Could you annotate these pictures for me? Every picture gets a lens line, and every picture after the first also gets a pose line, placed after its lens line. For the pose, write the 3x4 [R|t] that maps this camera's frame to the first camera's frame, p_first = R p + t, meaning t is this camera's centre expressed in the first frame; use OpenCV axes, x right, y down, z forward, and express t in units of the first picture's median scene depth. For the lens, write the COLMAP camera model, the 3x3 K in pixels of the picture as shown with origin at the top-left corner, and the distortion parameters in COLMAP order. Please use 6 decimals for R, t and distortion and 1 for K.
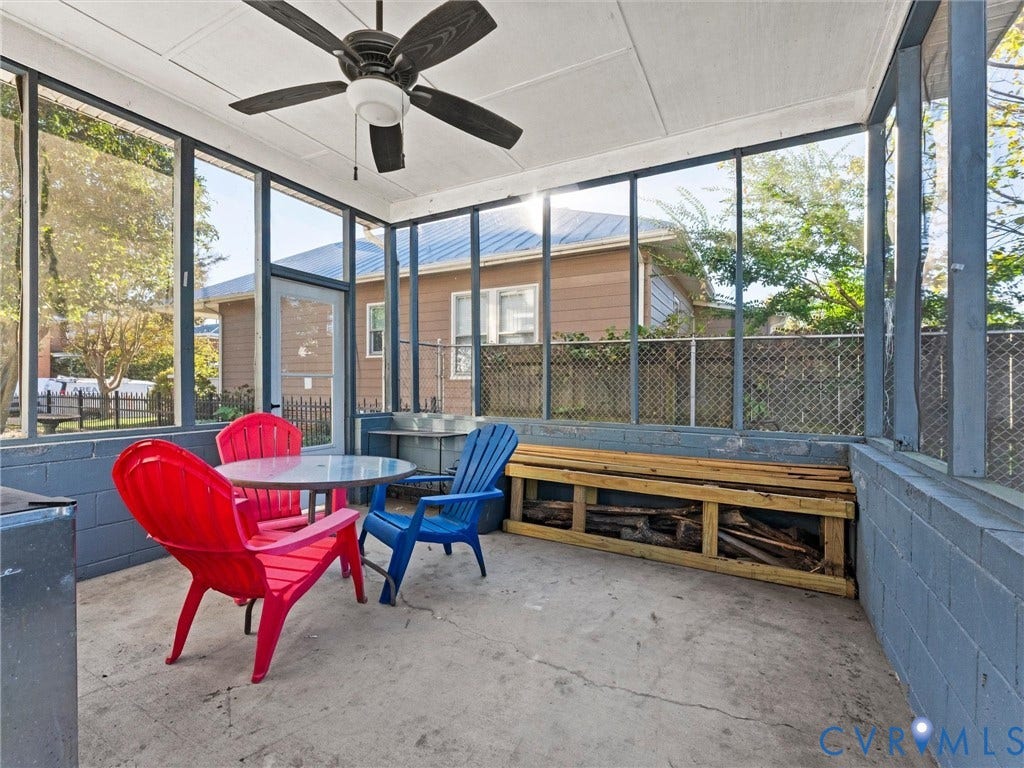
lens RADIAL K [[466.6, 0, 499.7], [0, 466.6, 387.8], [0, 0, 1]] dist [-0.000874, -0.000081]
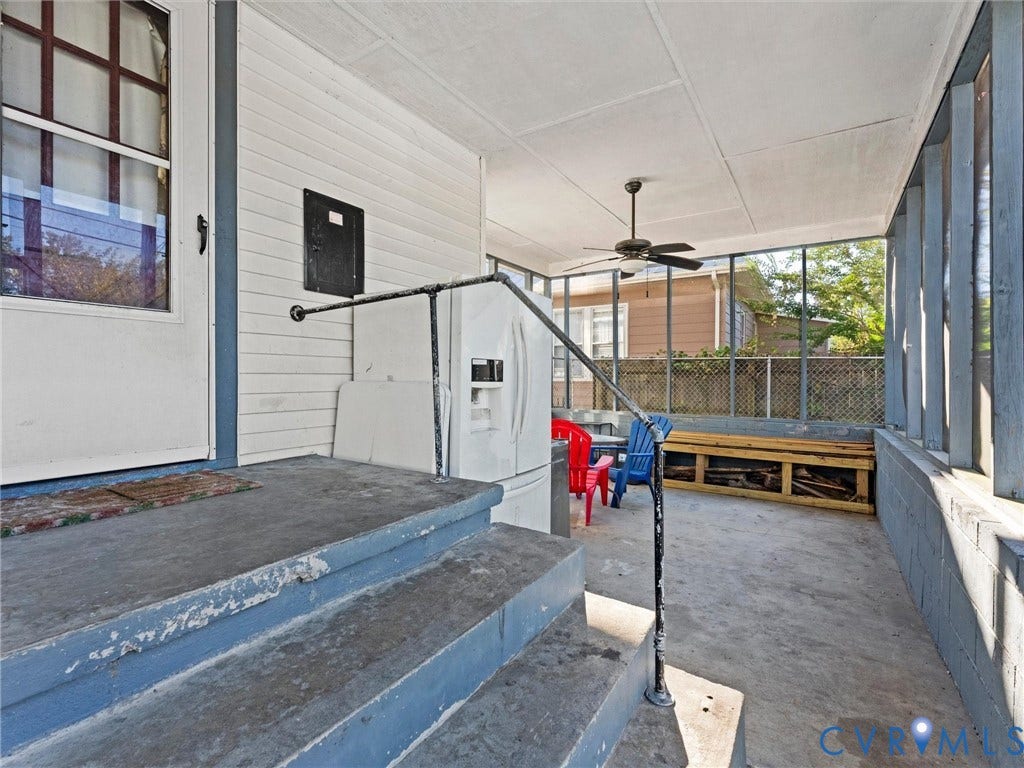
lens RADIAL K [[465.0, 0, 507.7], [0, 465.0, 383.9], [0, 0, 1]] dist [-0.003167, -0.000372]
pose [[0.996759, 0.000908, -0.080435, -0.391931], [-0.000937, 1.000000, -0.000324, -0.035186], [0.080435, 0.000398, 0.996760, -0.704112]]
